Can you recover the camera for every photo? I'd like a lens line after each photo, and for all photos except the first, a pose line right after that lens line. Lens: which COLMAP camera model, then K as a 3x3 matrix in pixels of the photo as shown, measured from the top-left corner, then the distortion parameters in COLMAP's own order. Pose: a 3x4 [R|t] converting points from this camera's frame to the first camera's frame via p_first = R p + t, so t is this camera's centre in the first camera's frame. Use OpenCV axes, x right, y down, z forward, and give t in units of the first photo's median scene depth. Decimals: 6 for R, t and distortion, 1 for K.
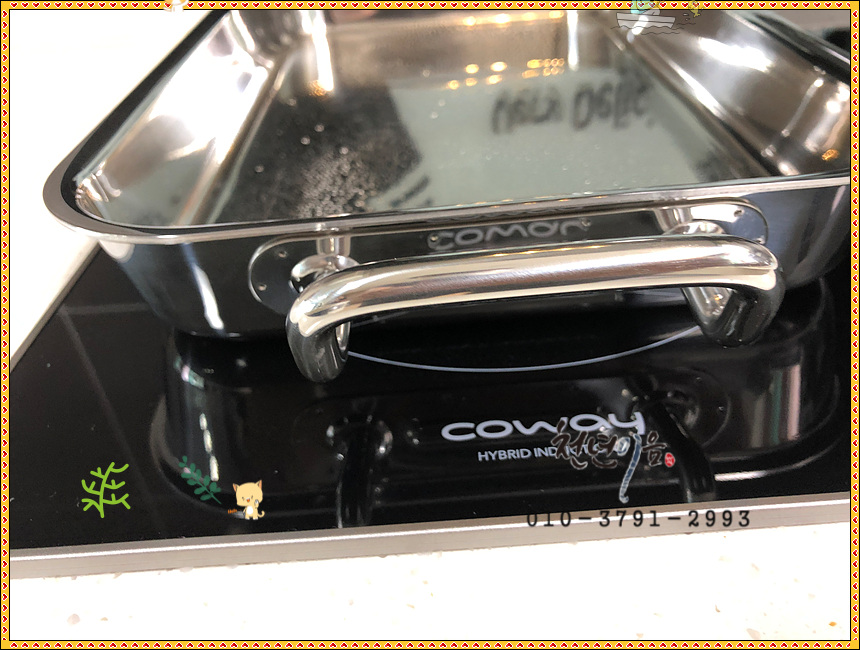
lens RADIAL K [[704.3, 0, 430.0], [0, 704.3, 325.0], [0, 0, 1]] dist [0.053032, -0.201956]
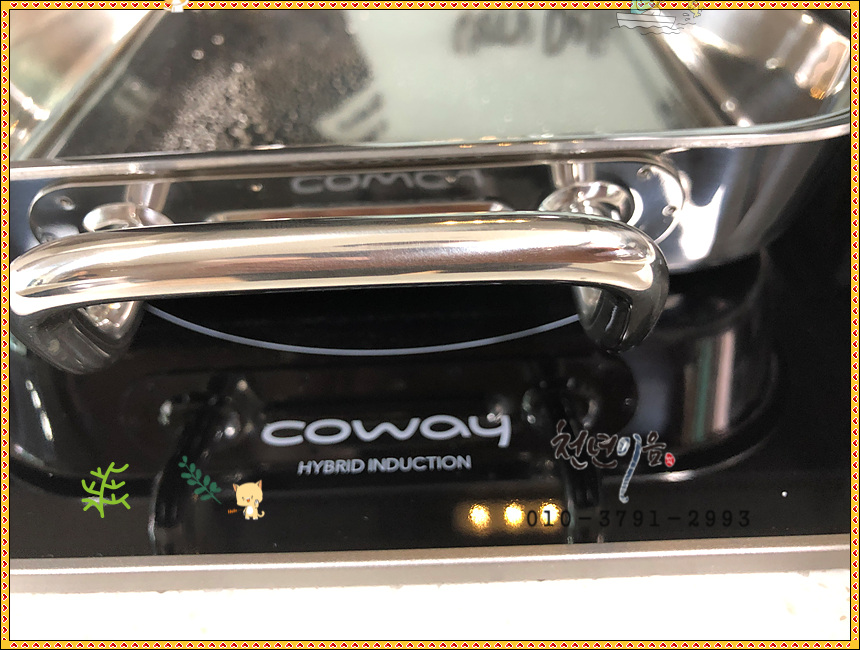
lens RADIAL K [[704.3, 0, 430.0], [0, 704.3, 325.0], [0, 0, 1]] dist [0.053032, -0.201956]
pose [[0.999101, 0.039047, 0.016529, 0.190299], [-0.040585, 0.993525, 0.106114, -0.065980], [-0.012279, -0.106689, 0.994217, 0.197914]]
